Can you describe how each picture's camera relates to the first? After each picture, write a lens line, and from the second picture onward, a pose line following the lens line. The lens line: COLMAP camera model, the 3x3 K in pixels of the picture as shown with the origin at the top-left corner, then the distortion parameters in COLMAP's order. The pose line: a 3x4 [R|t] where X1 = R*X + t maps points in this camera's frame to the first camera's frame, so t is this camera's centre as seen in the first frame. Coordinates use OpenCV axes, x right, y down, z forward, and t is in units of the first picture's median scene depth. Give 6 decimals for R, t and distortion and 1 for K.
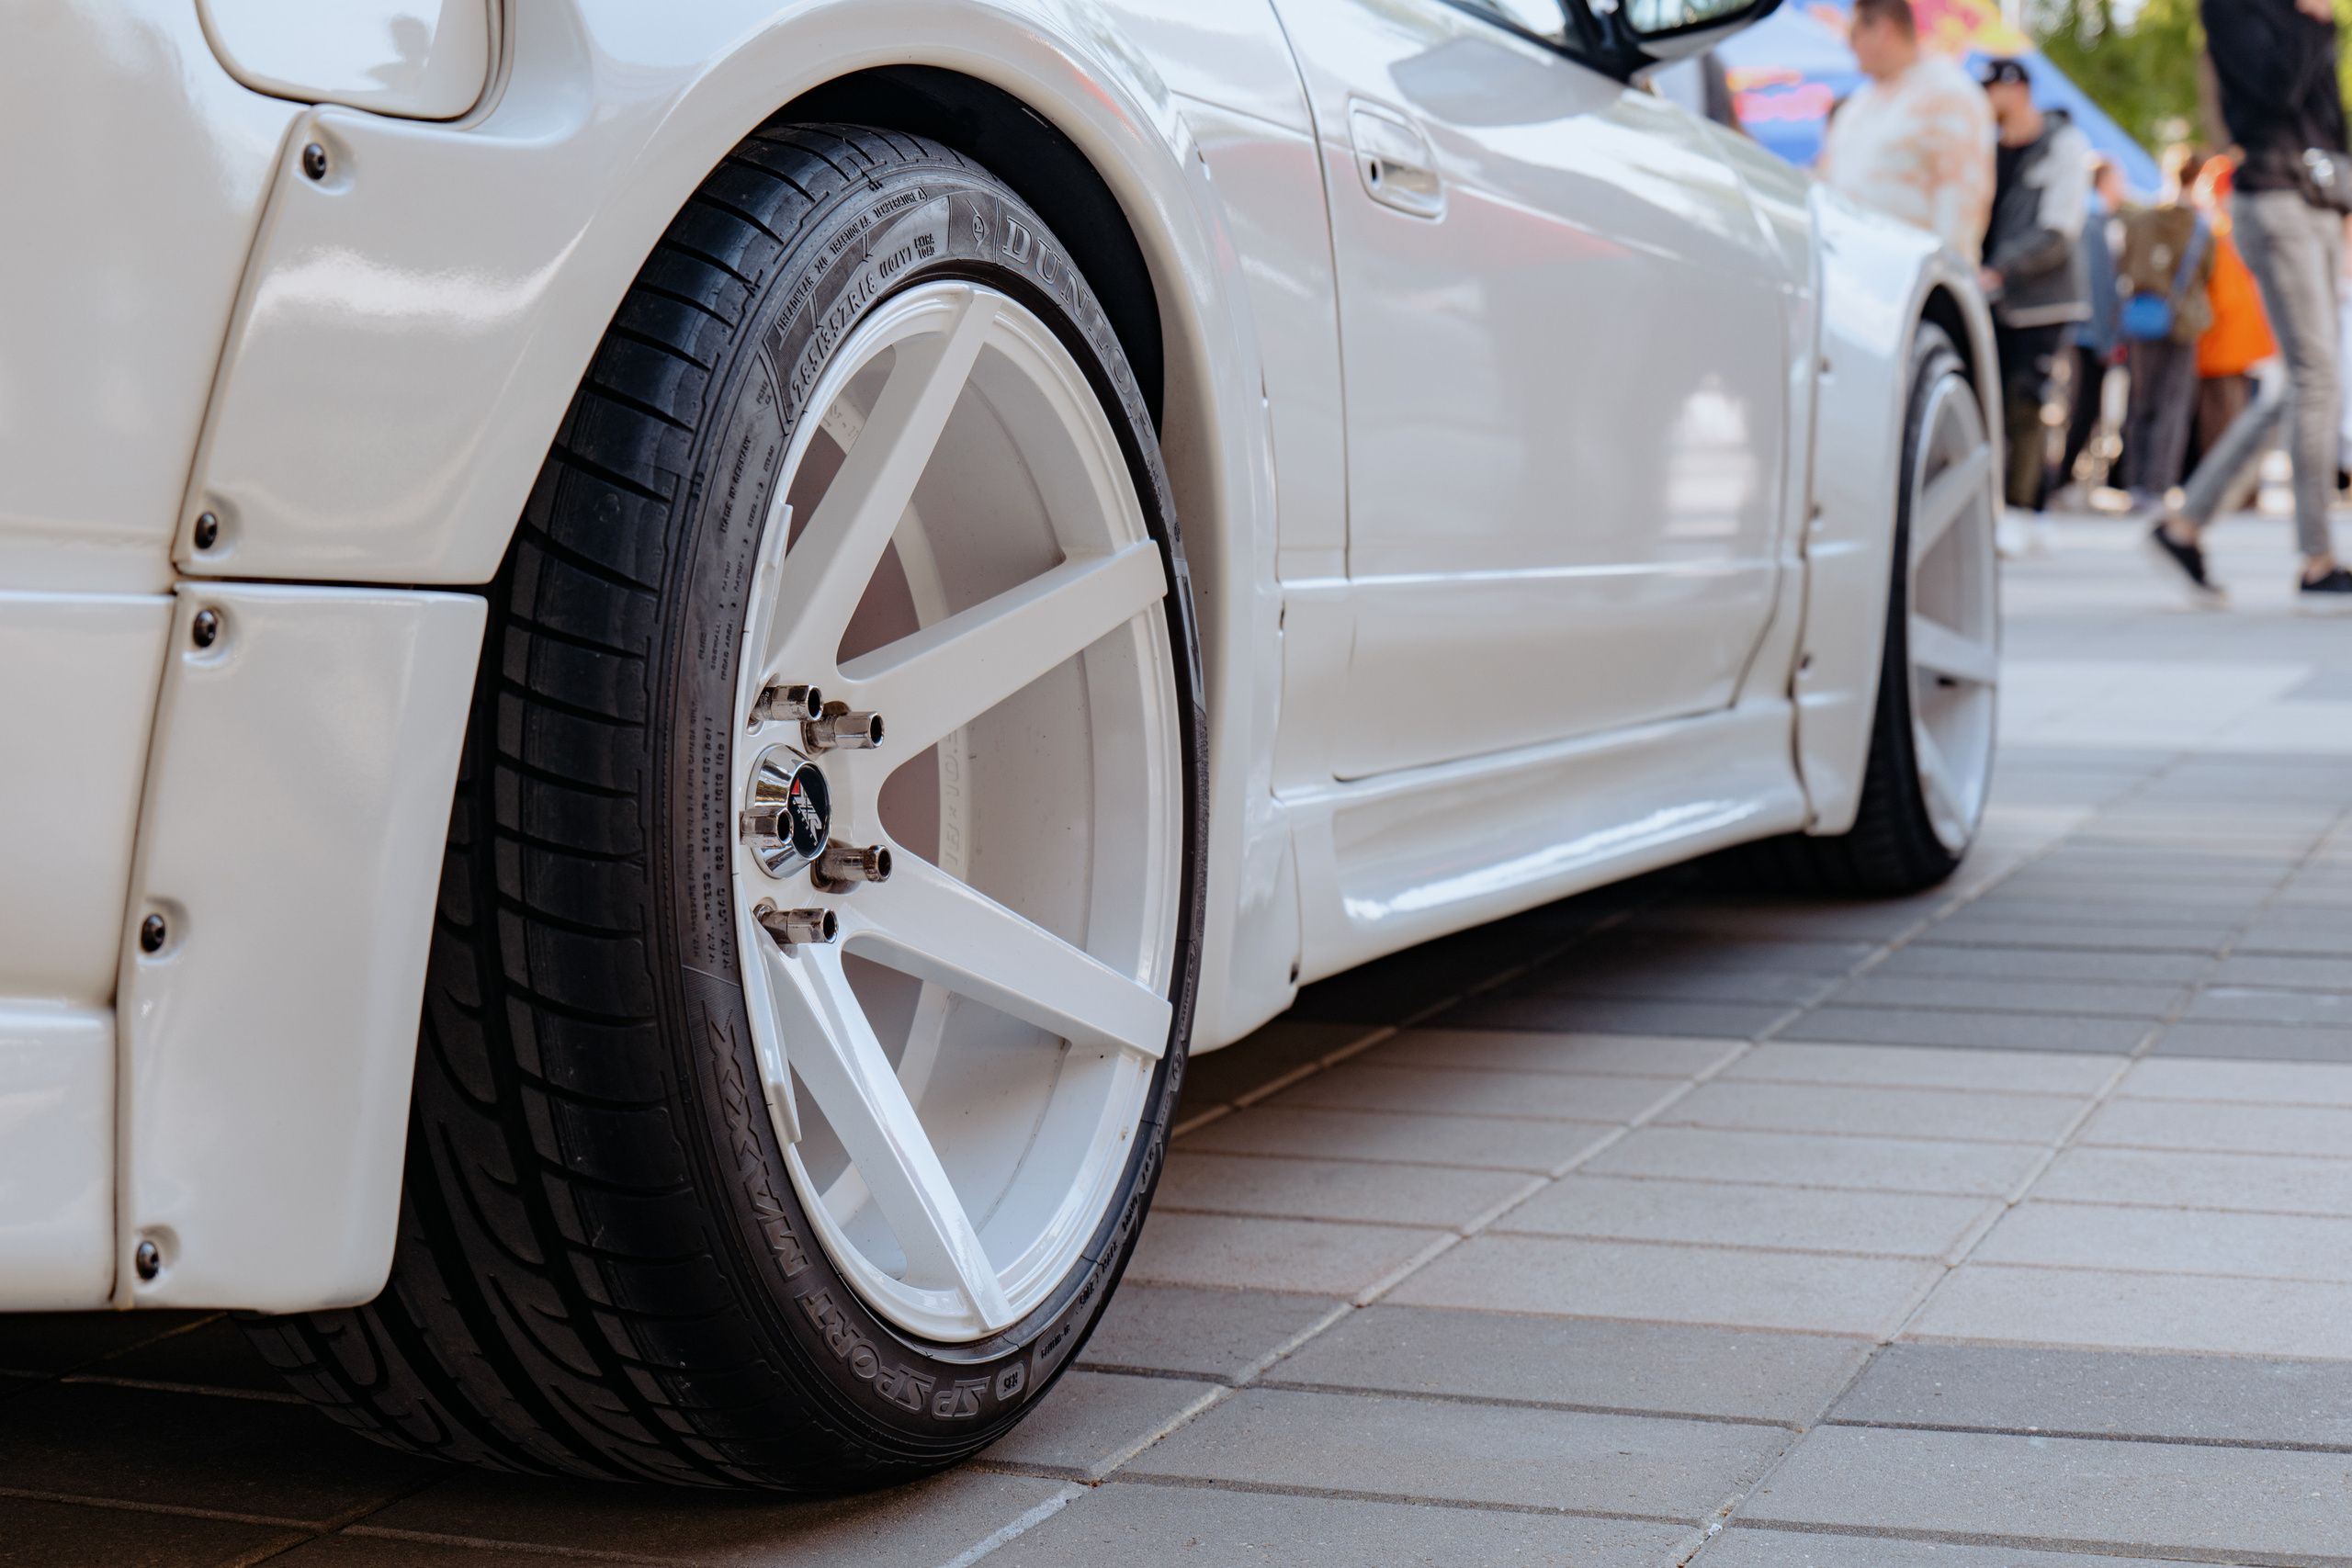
lens RADIAL K [[3879.7, 0, 1176.3], [0, 3879.7, 781.7], [0, 0, 1]] dist [-0.017345, 0.000000]
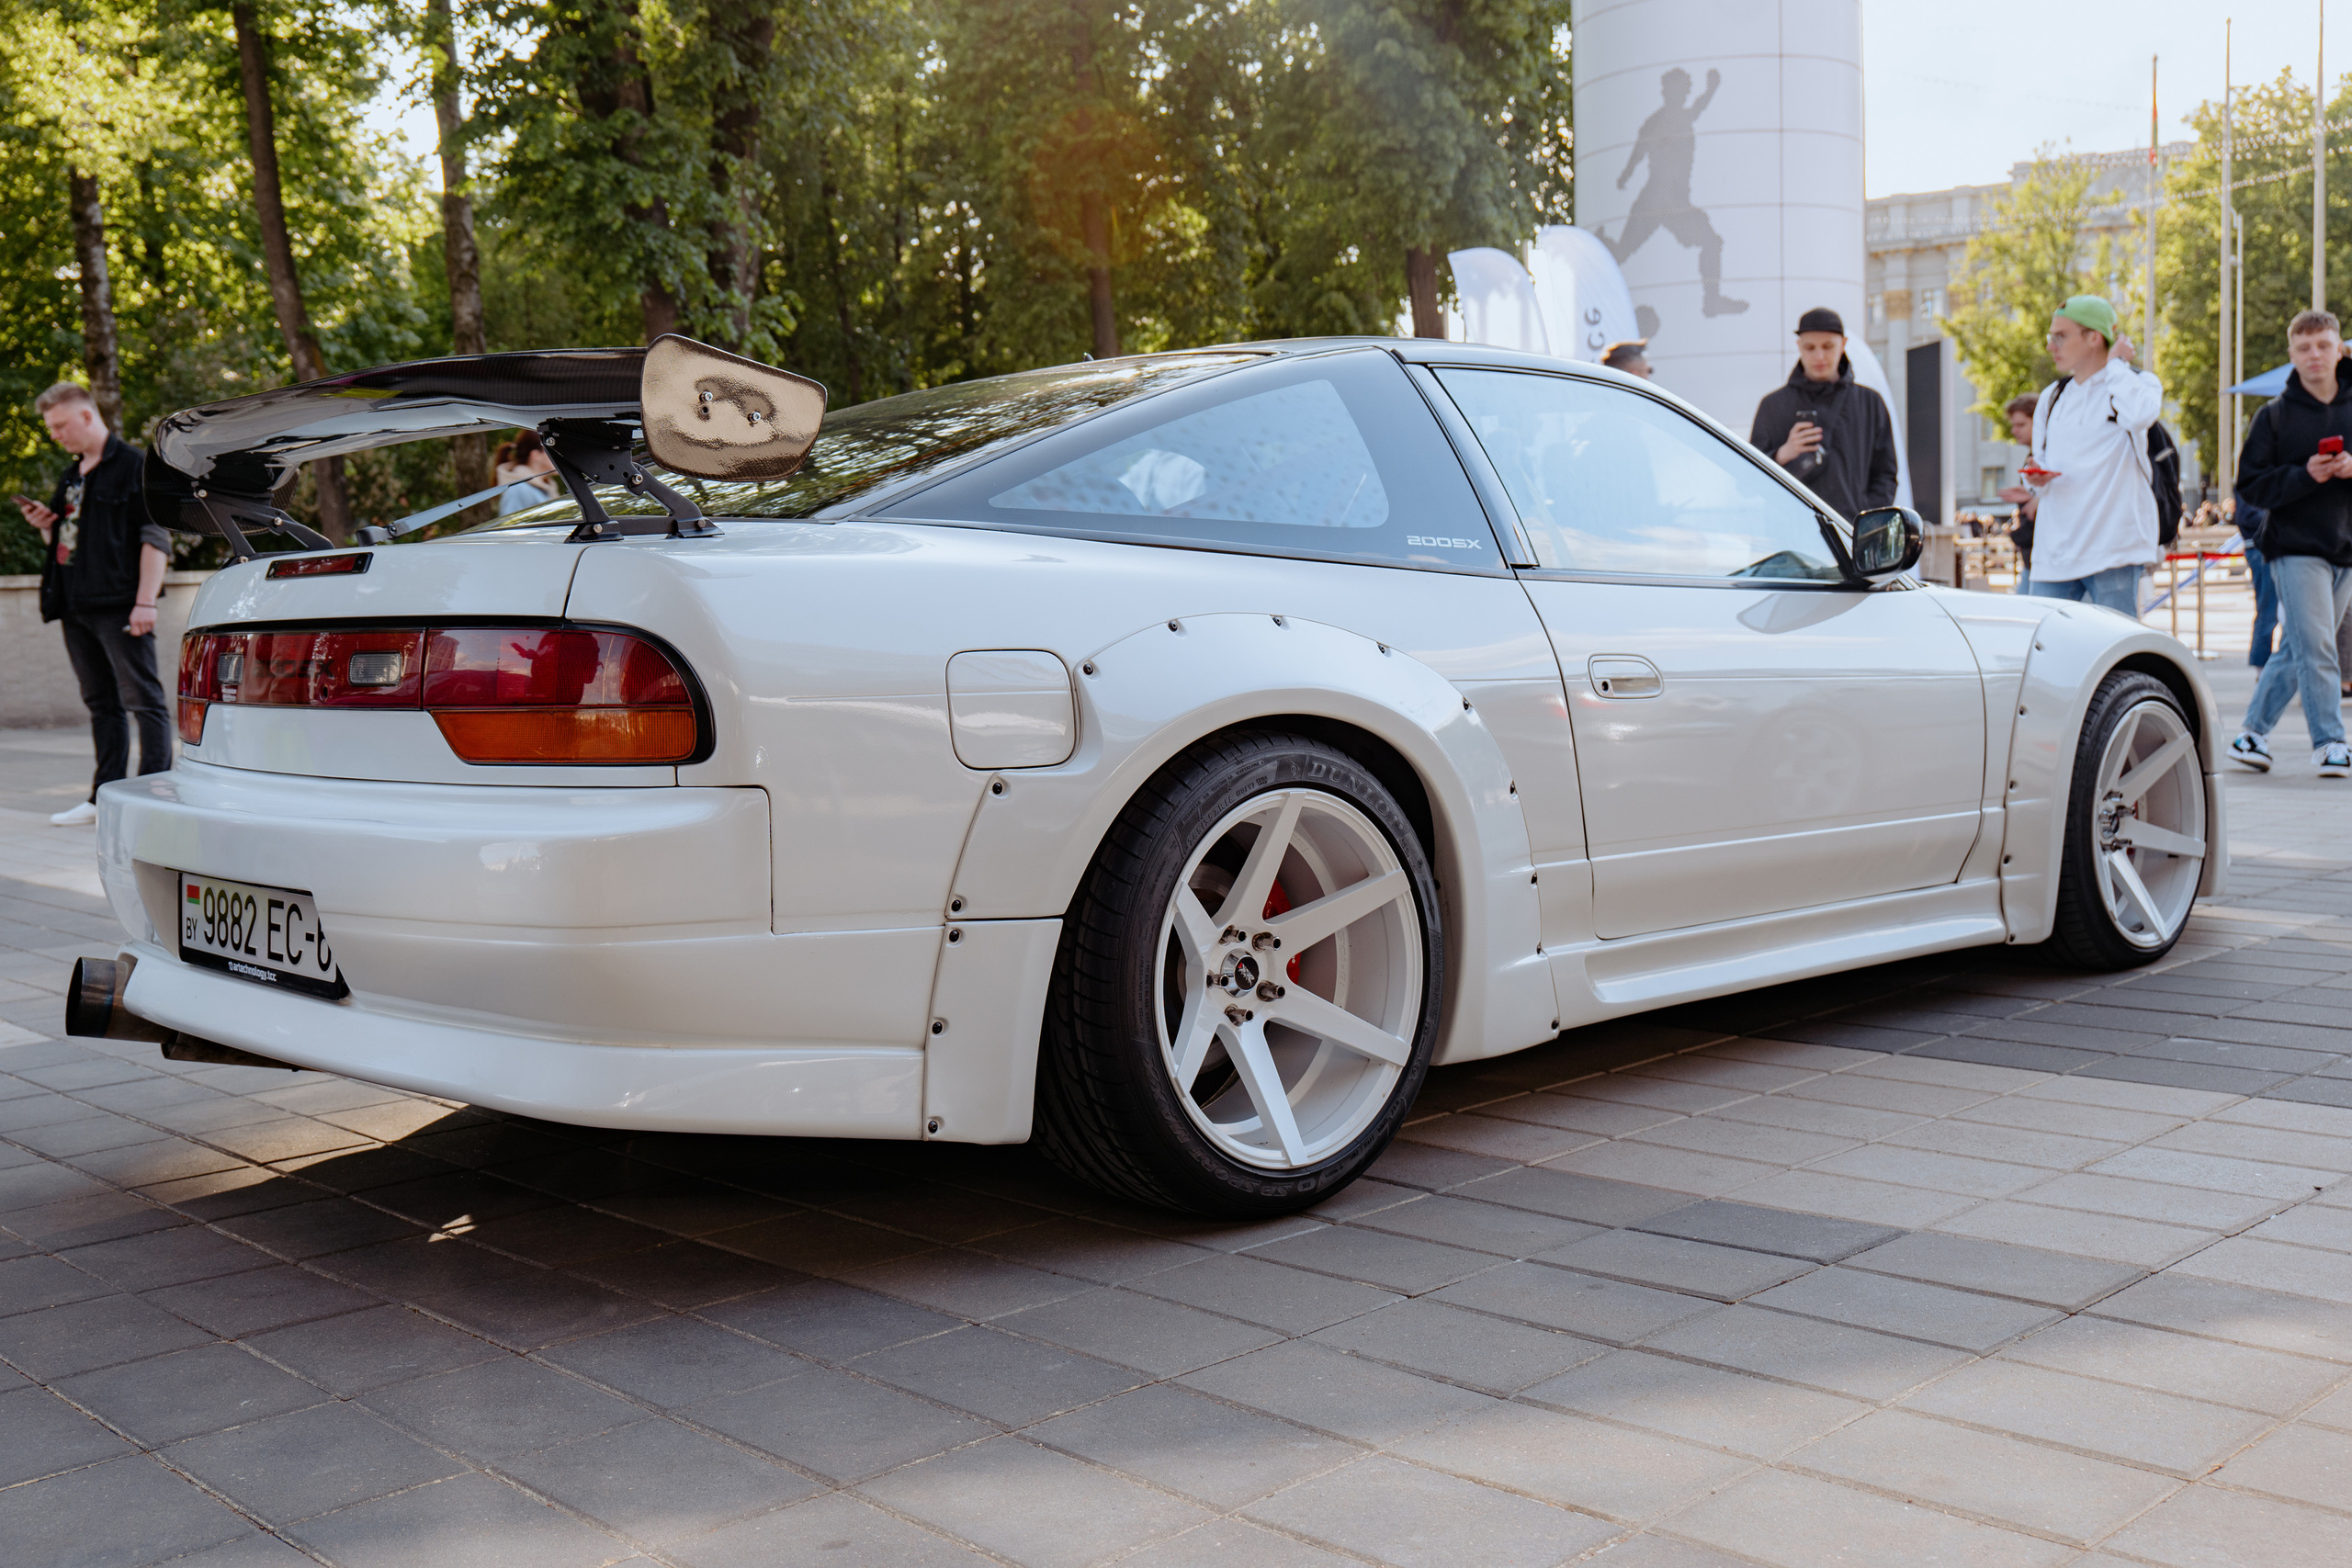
lens RADIAL K [[2327.7, 0, 1174.1], [0, 2327.7, 783.4], [0, 0, 1]] dist [0.018297, 0.000000]
pose [[0.899081, 0.011481, -0.437631, 0.607633], [-0.011469, 0.999931, 0.002672, -0.137196], [0.437632, 0.002617, 0.899150, -0.542563]]
